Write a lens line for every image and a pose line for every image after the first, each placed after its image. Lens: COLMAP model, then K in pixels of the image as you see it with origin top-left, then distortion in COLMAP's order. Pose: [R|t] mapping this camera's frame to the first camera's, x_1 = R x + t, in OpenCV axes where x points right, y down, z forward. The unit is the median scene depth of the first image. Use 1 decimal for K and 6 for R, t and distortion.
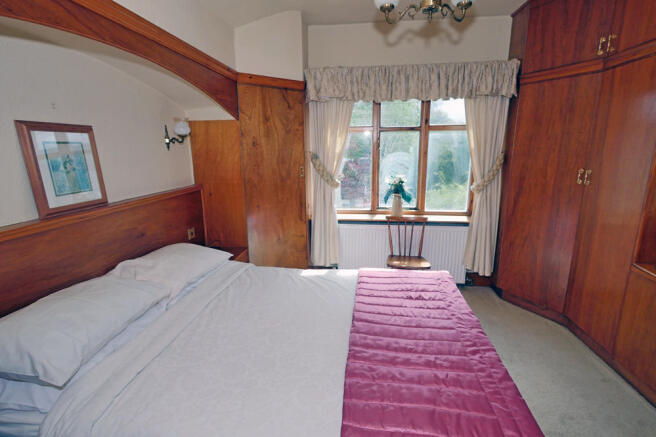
lens RADIAL K [[298.4, 0, 328.0], [0, 298.4, 218.5], [0, 0, 1]] dist [-0.000503, -0.000047]
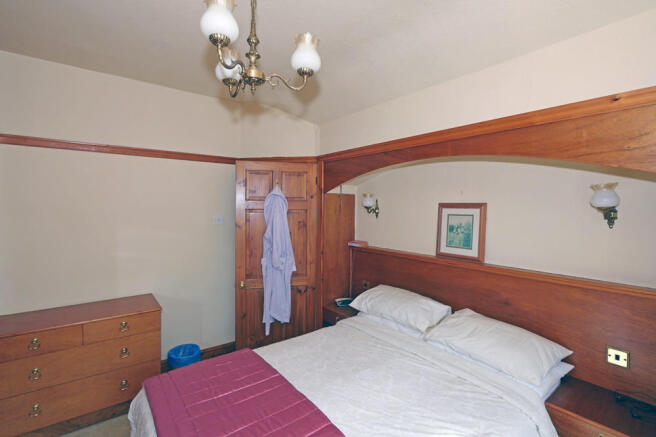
lens RADIAL K [[306.5, 0, 328.0], [0, 306.5, 218.5], [0, 0, 1]] dist [-0.000424, -0.000108]
pose [[-0.700177, 0.039636, -0.712869, 0.673327], [-0.163702, 0.962946, 0.214329, -0.433500], [0.694949, 0.266766, -0.667744, 1.482709]]
